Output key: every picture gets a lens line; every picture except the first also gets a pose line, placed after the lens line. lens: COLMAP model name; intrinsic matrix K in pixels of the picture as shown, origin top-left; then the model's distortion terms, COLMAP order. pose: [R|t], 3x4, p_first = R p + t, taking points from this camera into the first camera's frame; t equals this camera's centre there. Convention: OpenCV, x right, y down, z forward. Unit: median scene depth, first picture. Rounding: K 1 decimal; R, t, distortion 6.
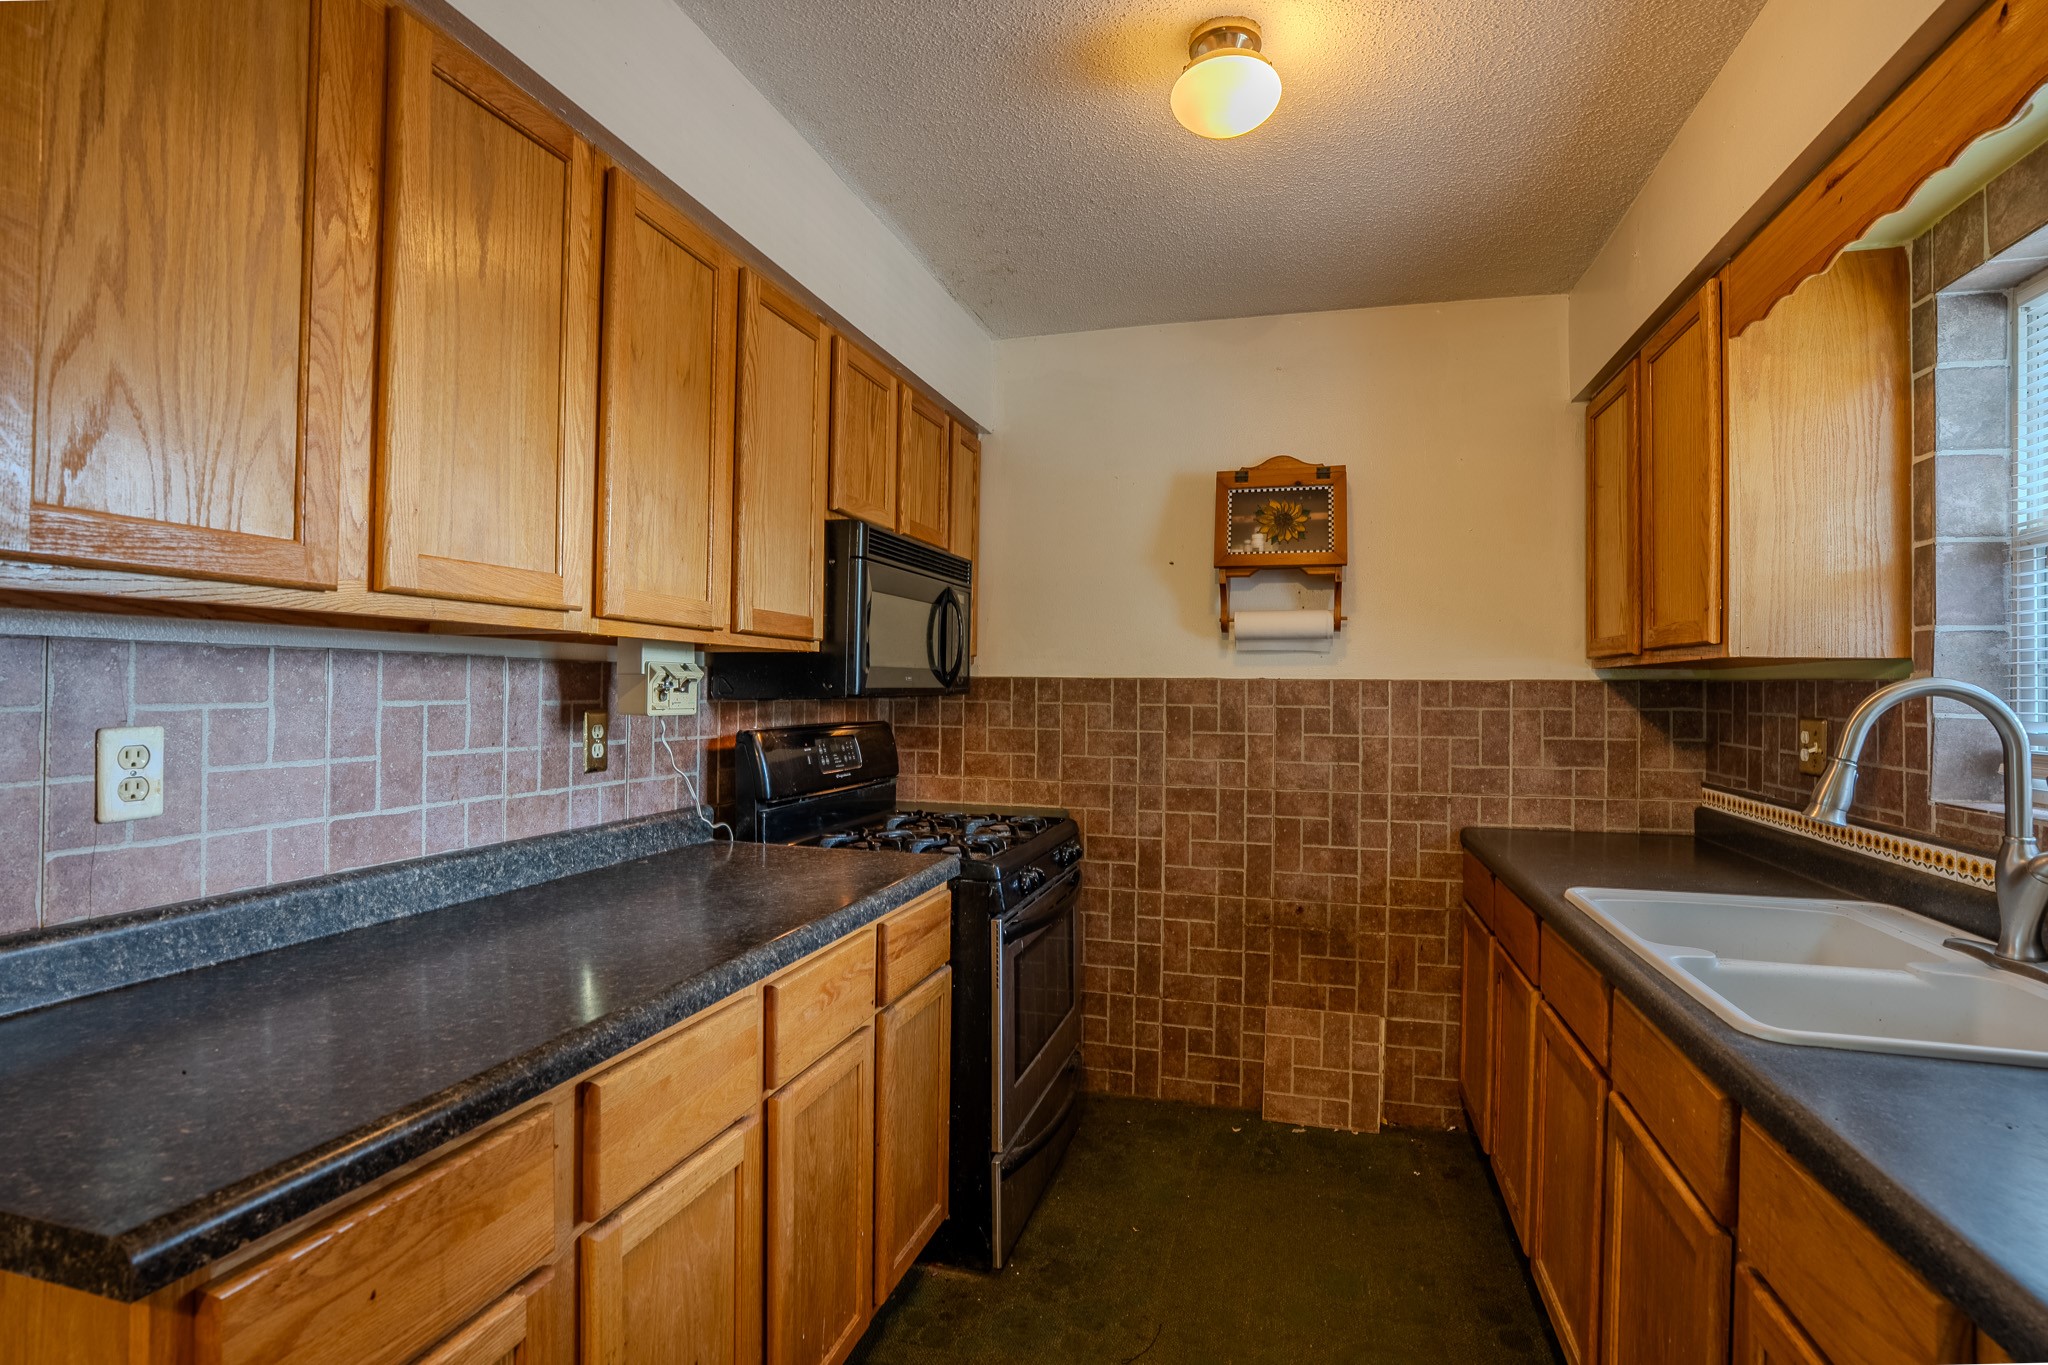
lens RADIAL K [[976.5, 0, 1015.7], [0, 976.5, 682.0], [0, 0, 1]] dist [-0.073967, 0.028246]
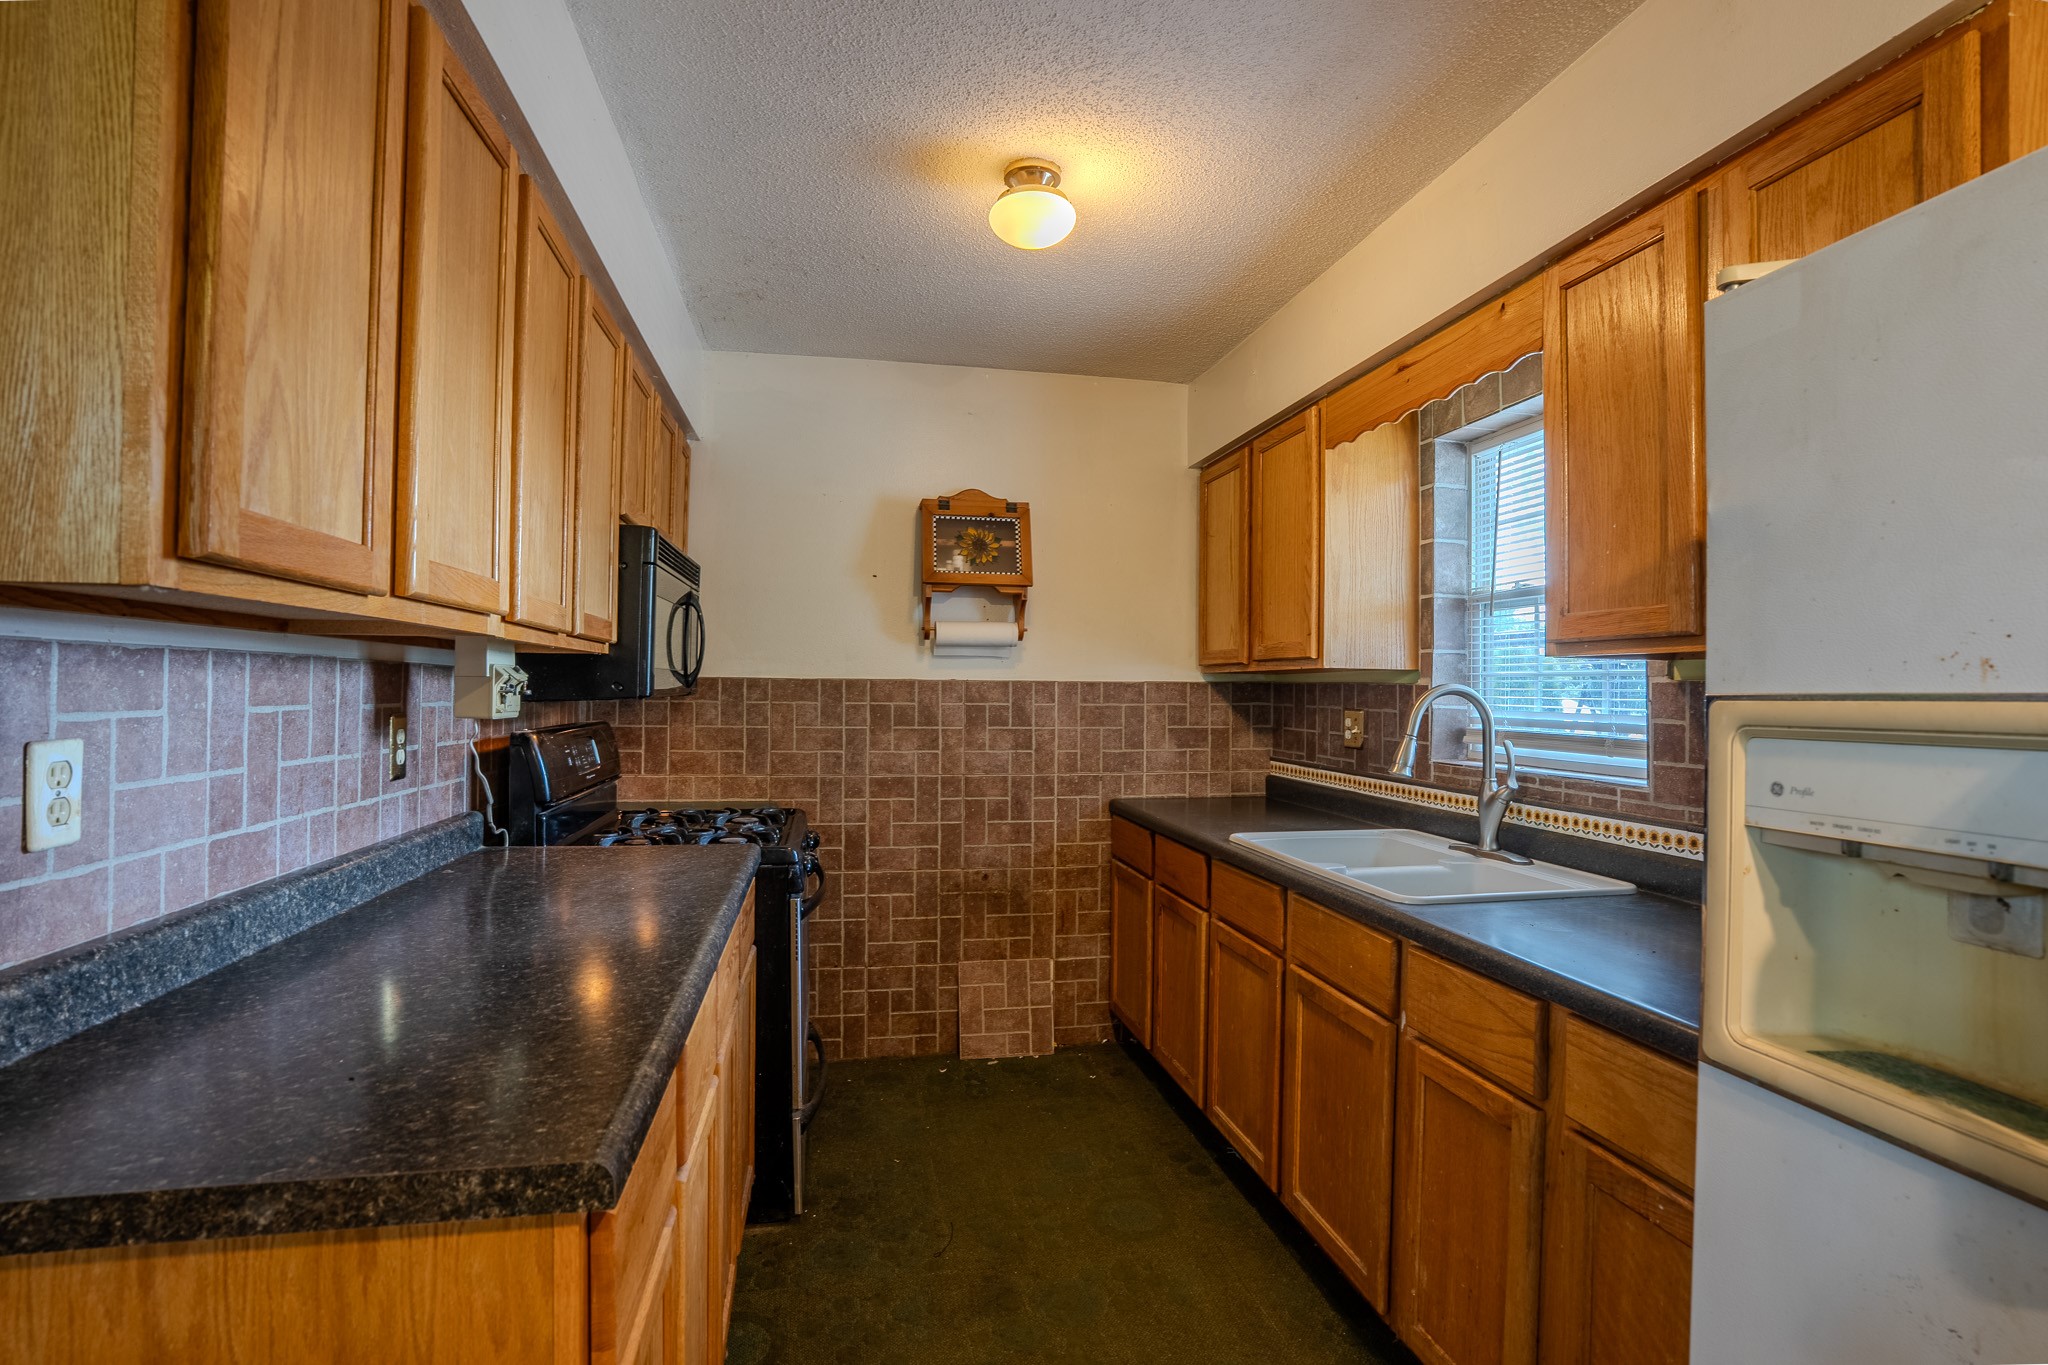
lens RADIAL K [[976.5, 0, 1015.7], [0, 976.5, 682.0], [0, 0, 1]] dist [-0.073967, 0.028246]
pose [[0.888425, 0.001745, 0.459018, -0.300336], [-0.003232, 0.999992, 0.002454, -0.005749], [-0.459010, -0.003664, 0.888423, -0.094130]]
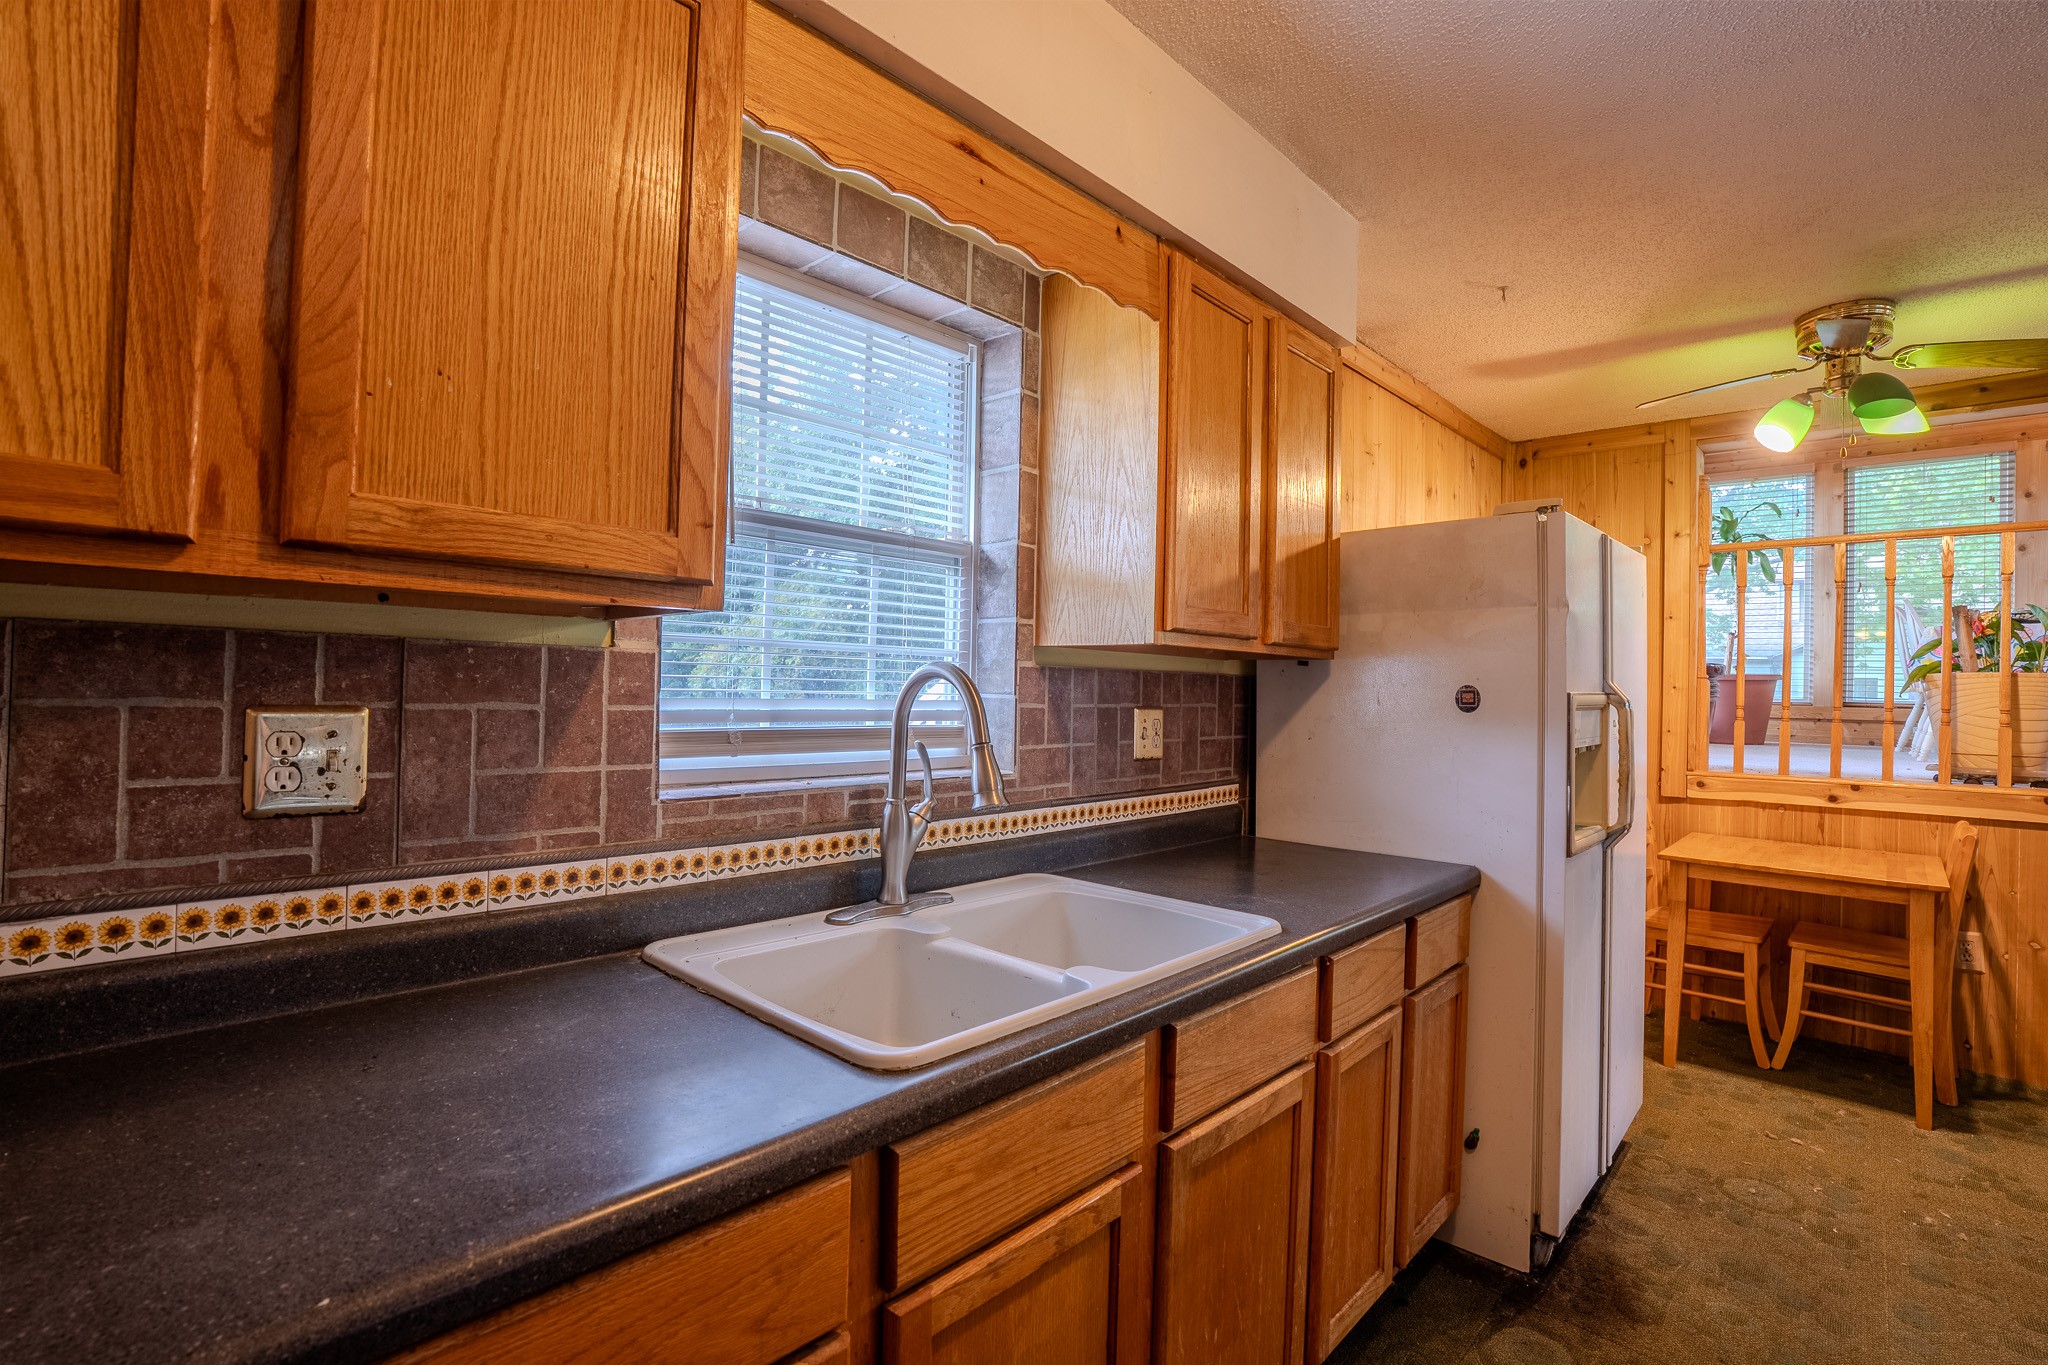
lens RADIAL K [[976.5, 0, 1015.7], [0, 976.5, 682.0], [0, 0, 1]] dist [-0.073967, 0.028246]
pose [[-0.898711, -0.001805, 0.438537, 0.261366], [-0.013315, 0.999643, -0.023171, 0.032087], [-0.438339, -0.026663, -0.898414, 1.265017]]
